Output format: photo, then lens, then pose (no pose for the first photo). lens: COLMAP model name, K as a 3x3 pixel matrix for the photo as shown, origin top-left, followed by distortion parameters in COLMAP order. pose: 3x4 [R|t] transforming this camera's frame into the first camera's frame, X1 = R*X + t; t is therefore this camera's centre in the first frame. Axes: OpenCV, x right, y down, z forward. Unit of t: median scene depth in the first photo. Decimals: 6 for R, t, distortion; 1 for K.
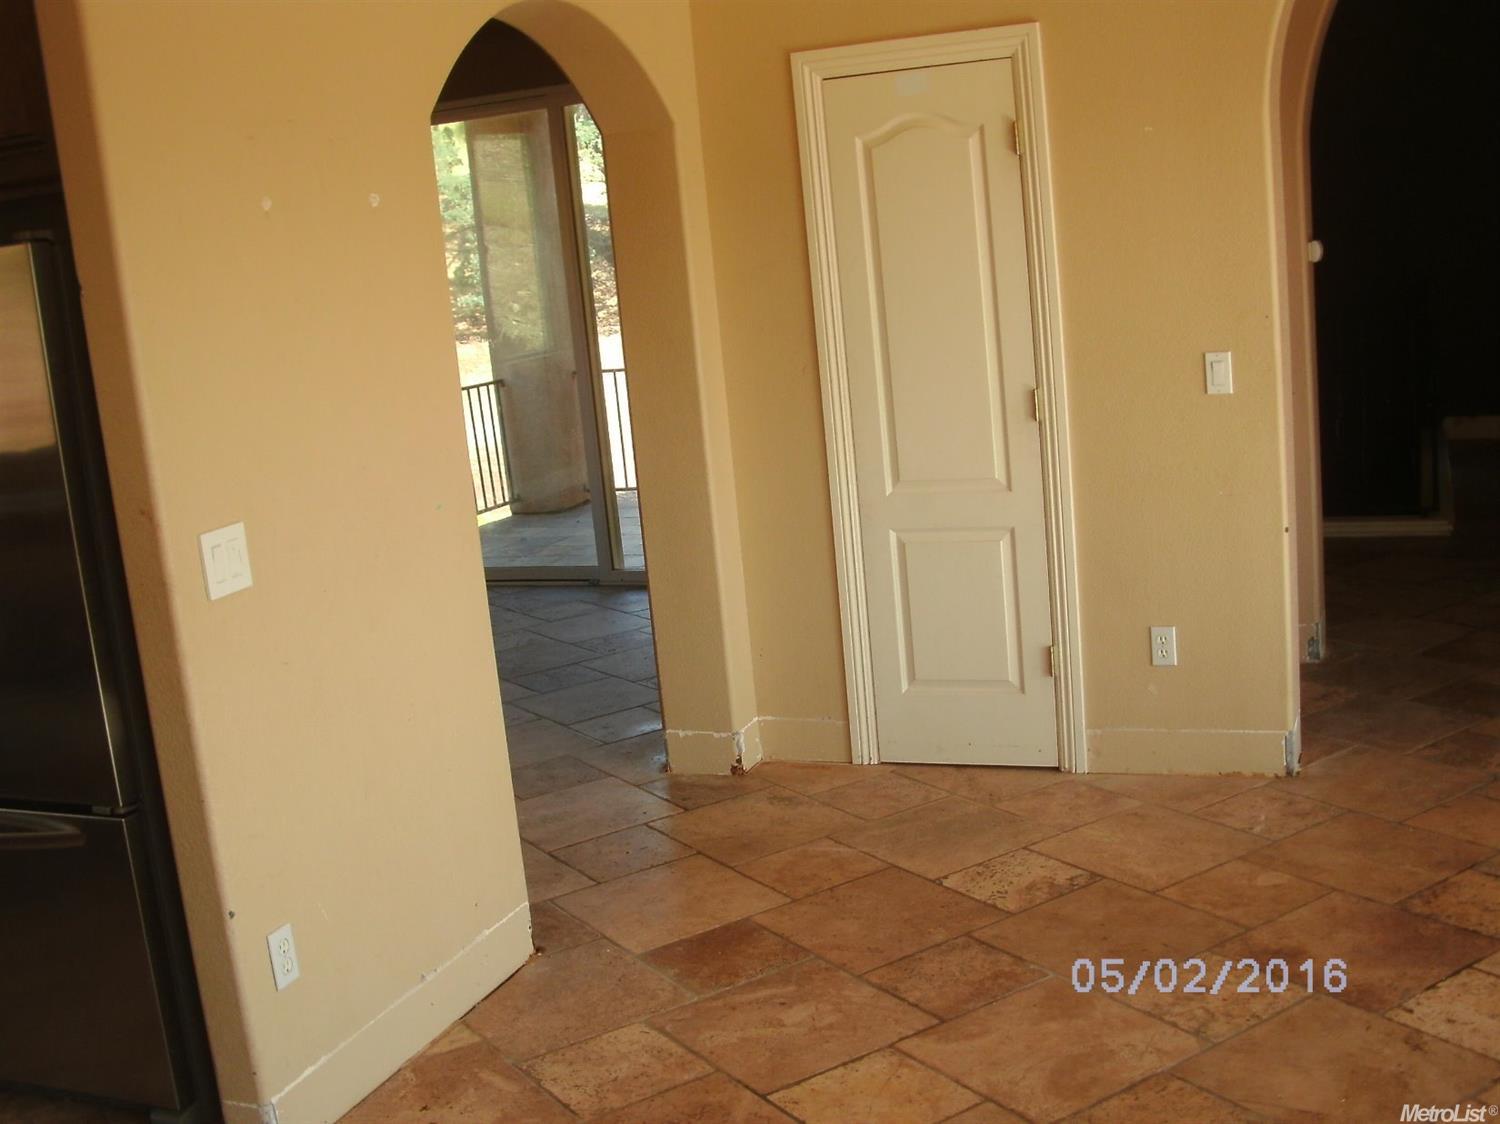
lens RADIAL K [[1704.4, 0, 750.0], [0, 1704.4, 562.0], [0, 0, 1]] dist [-0.250394, 0.357964]
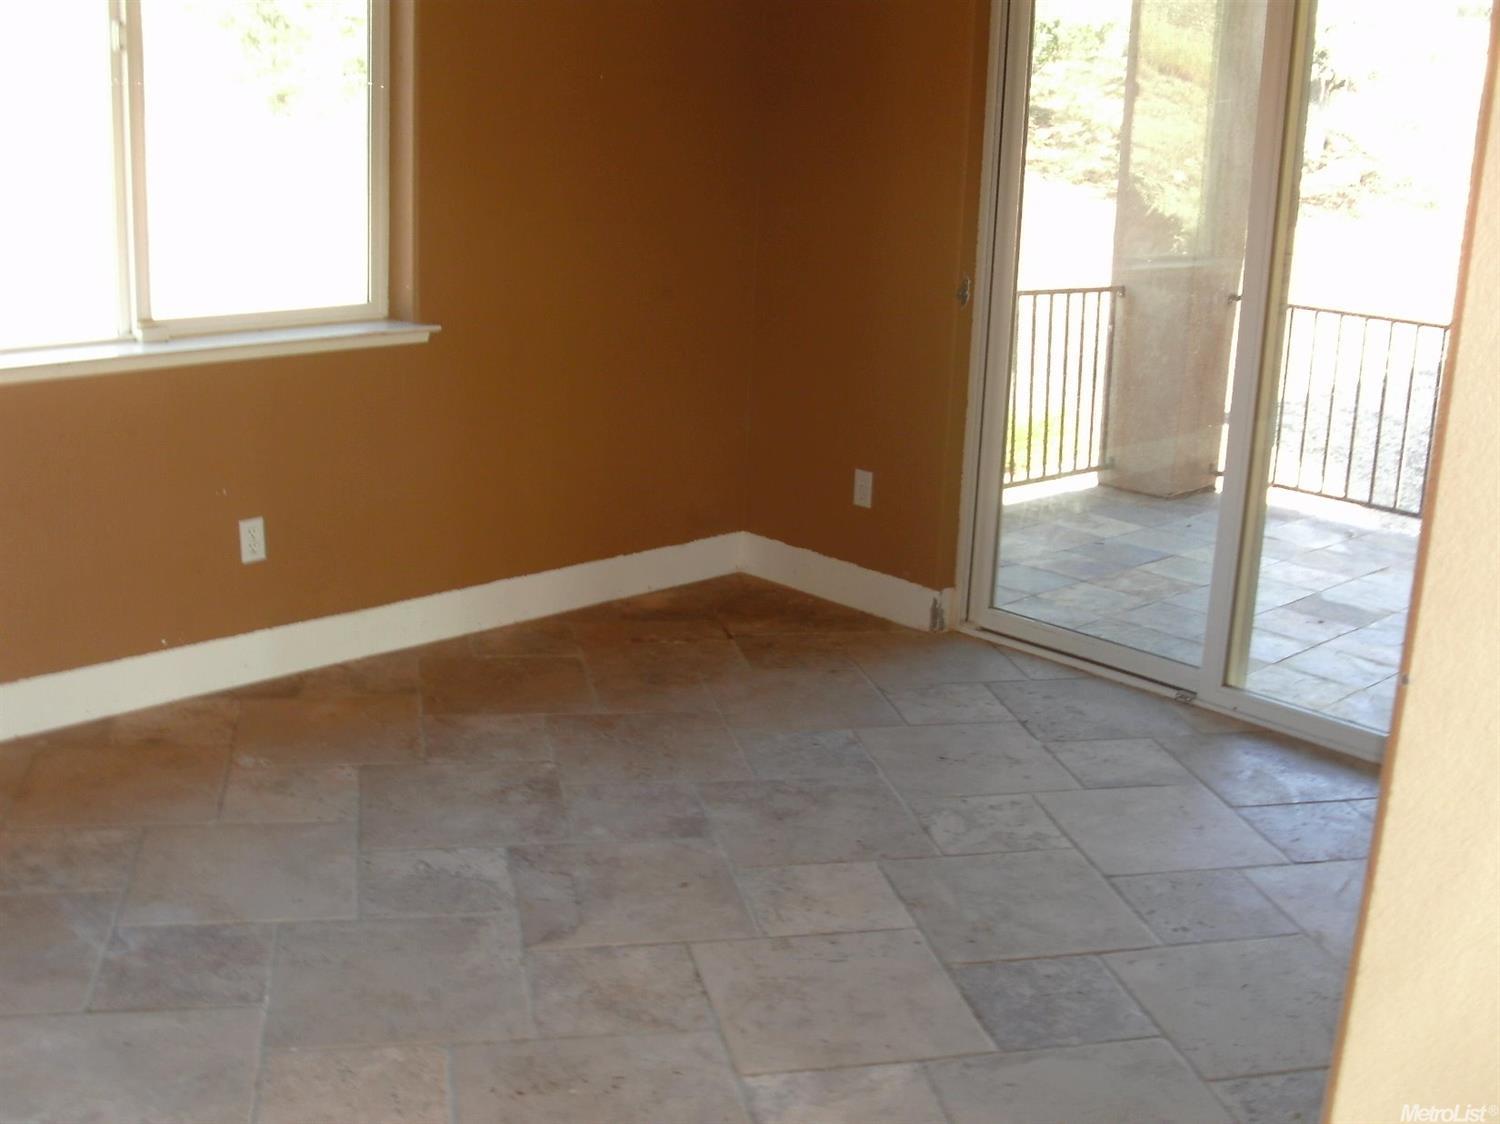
lens RADIAL K [[1704.4, 0, 750.0], [0, 1704.4, 562.0], [0, 0, 1]] dist [-0.250394, 0.357964]
pose [[0.915700, 0.228967, -0.330253, -0.038613], [-0.199130, 0.972349, 0.122006, -0.053918], [0.349057, -0.045958, 0.935974, 0.325927]]
